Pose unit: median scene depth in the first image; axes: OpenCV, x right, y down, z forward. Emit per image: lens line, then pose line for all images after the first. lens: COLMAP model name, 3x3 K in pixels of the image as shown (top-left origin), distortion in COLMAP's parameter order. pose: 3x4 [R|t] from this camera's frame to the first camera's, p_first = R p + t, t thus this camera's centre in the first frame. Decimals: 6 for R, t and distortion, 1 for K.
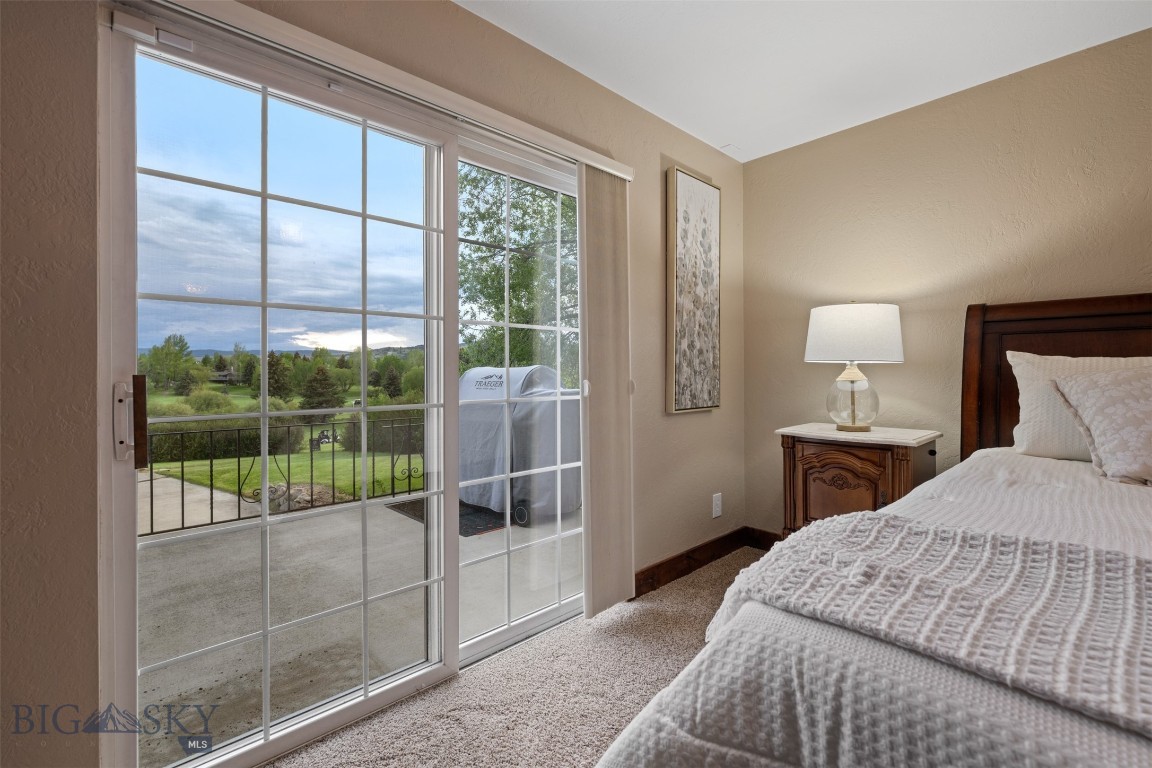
lens RADIAL K [[490.2, 0, 573.0], [0, 490.2, 375.0], [0, 0, 1]] dist [-0.003887, -0.000217]
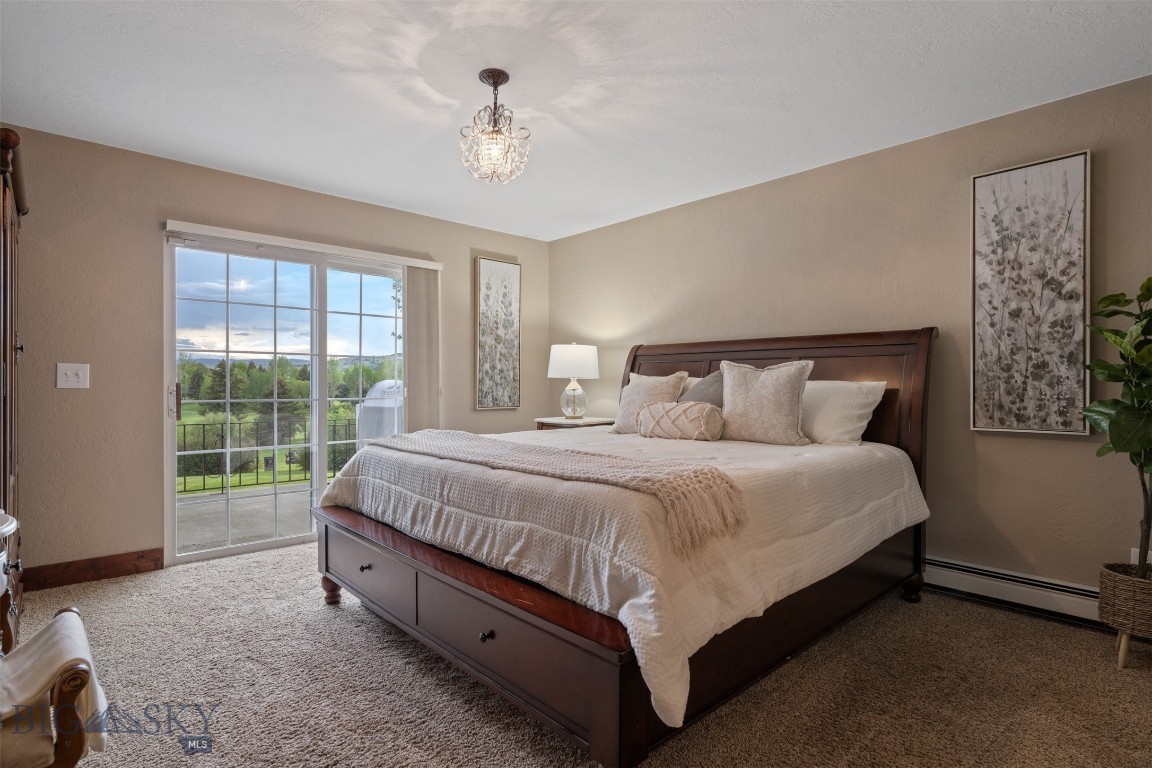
lens RADIAL K [[585.2, 0, 578.2], [0, 585.2, 388.2], [0, 0, 1]] dist [-0.012551, -0.002390]
pose [[0.999989, 0.004264, -0.002163, 0.523475], [-0.004268, 0.999989, -0.002134, 0.010912], [0.002154, 0.002143, 0.999995, -0.893659]]
